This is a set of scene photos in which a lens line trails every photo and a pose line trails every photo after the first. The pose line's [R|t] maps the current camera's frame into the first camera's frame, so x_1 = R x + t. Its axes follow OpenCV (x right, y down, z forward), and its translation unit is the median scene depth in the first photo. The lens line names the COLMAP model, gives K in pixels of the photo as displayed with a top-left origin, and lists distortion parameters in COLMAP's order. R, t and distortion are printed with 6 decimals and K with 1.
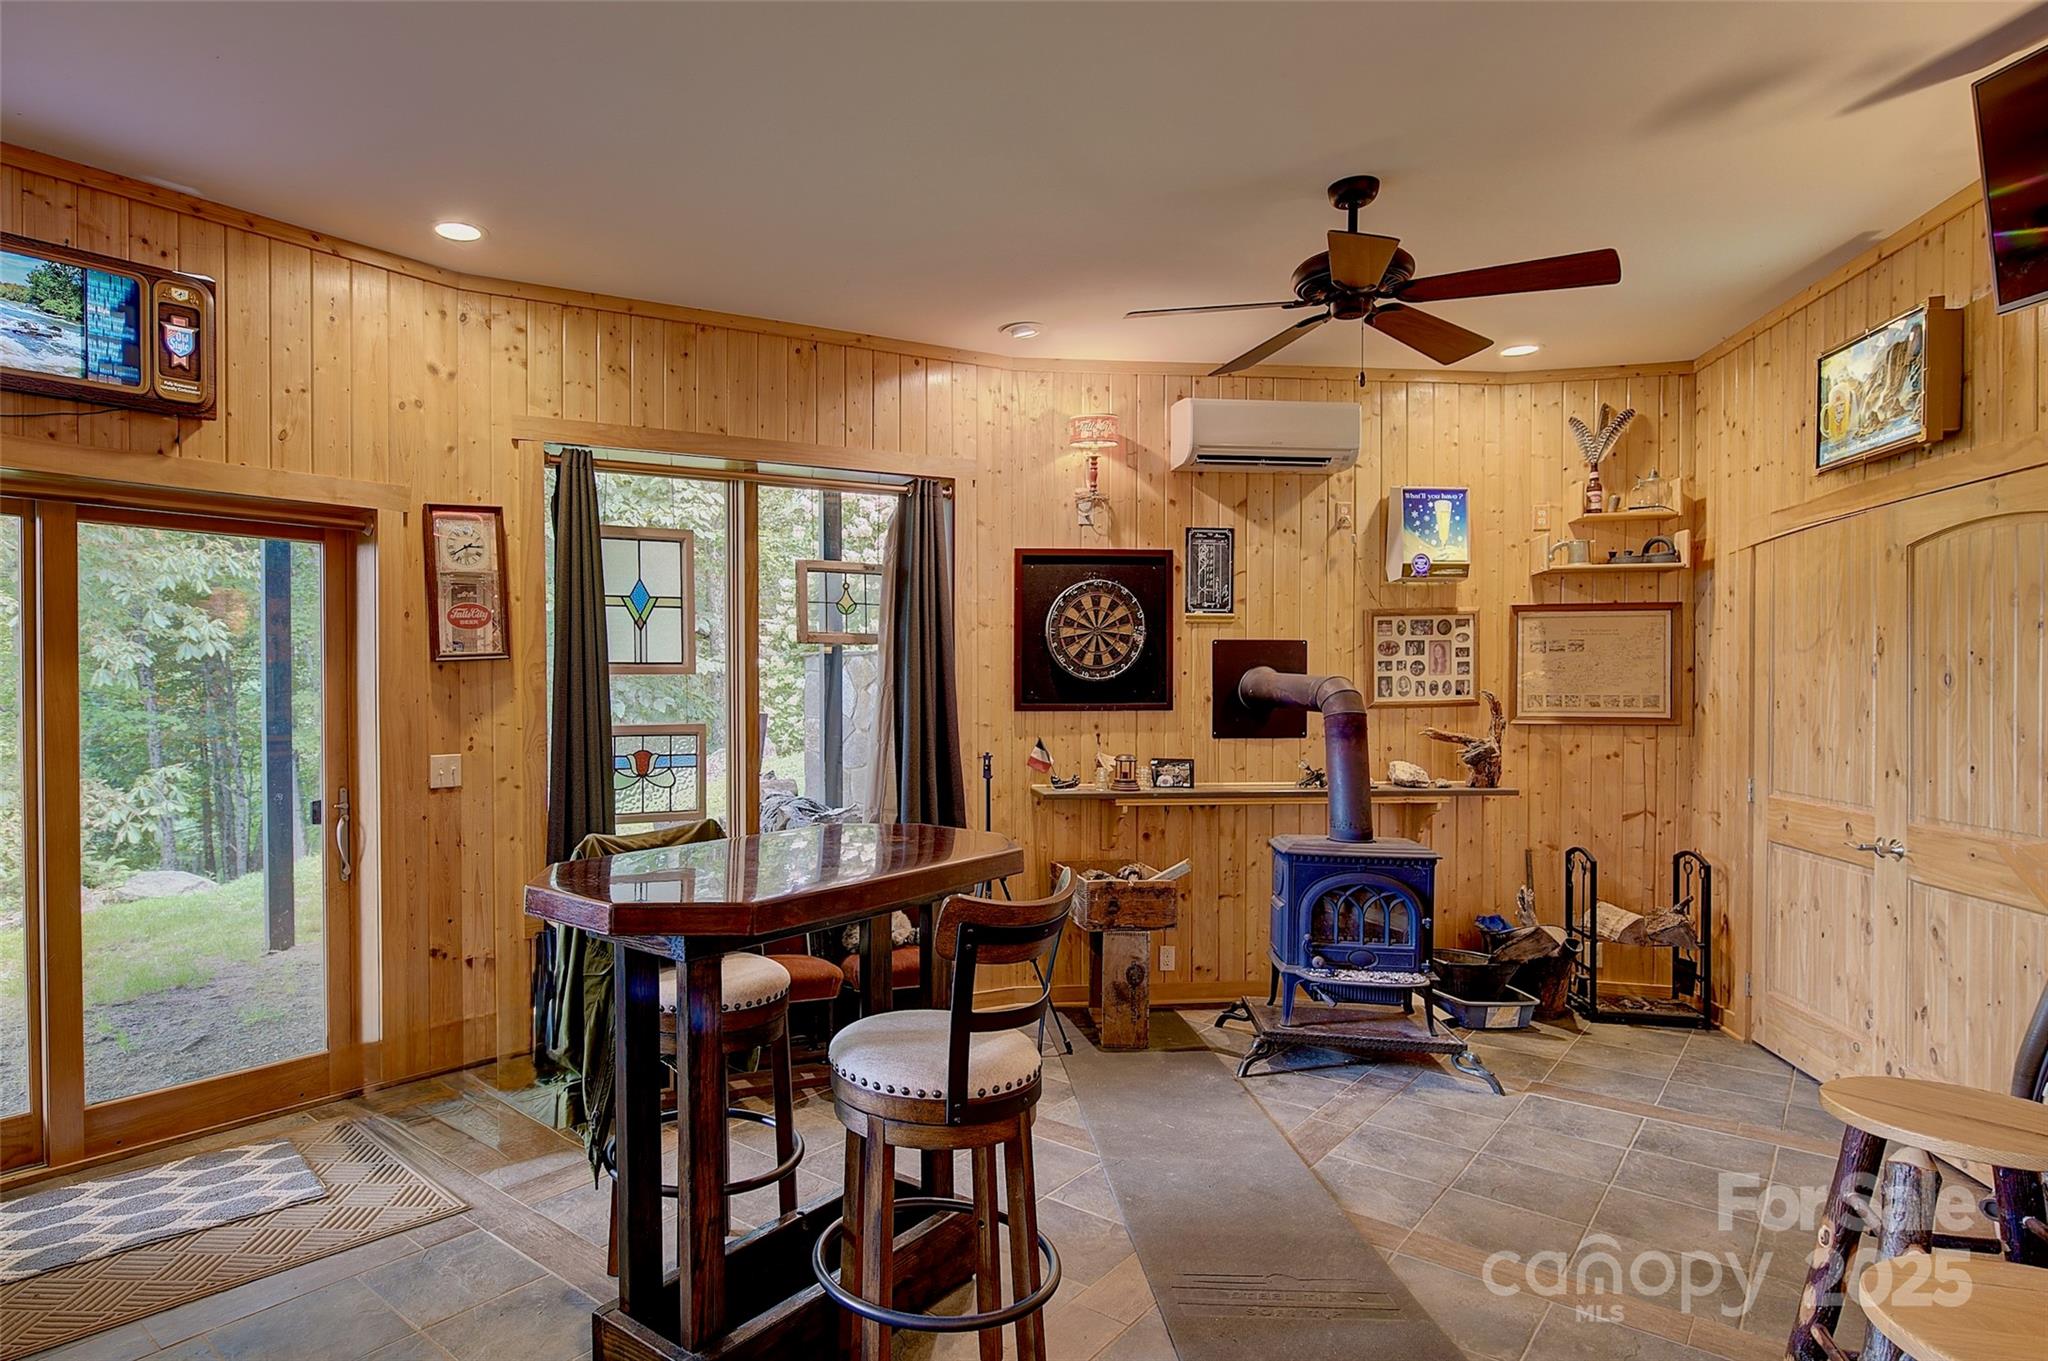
lens RADIAL K [[1003.8, 0, 1025.5], [0, 1003.8, 695.8], [0, 0, 1]] dist [-0.000023, -0.002318]
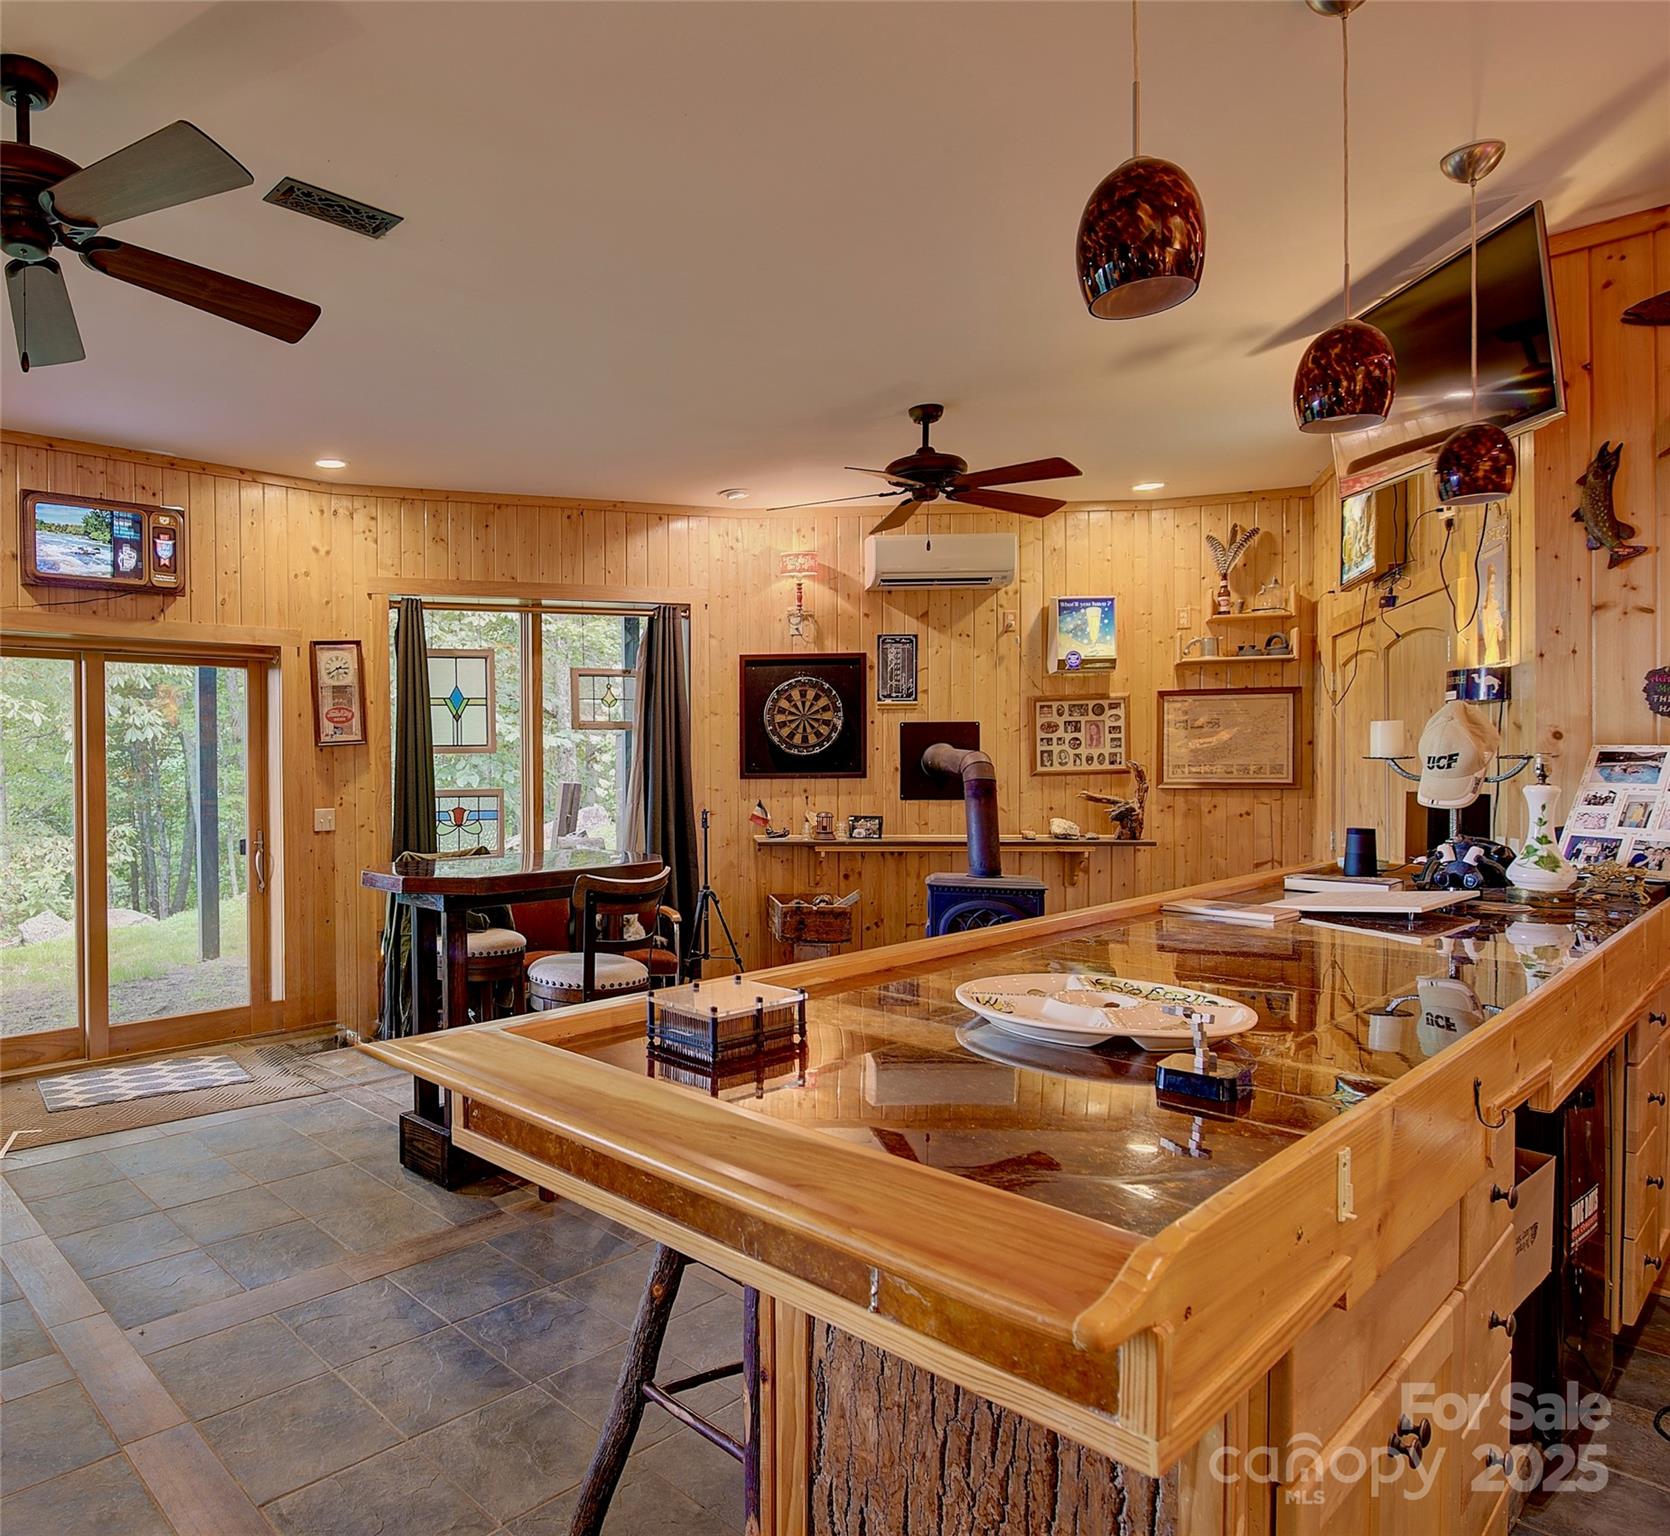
lens RADIAL K [[1101.8, 0, 833.2], [0, 1101.8, 762.6], [0, 0, 1]] dist [0.007005, 0.004609]
pose [[0.994847, -0.005722, -0.101223, 0.277839], [0.005196, 0.999972, -0.005463, 0.002665], [0.101251, 0.004909, 0.994849, -0.453197]]
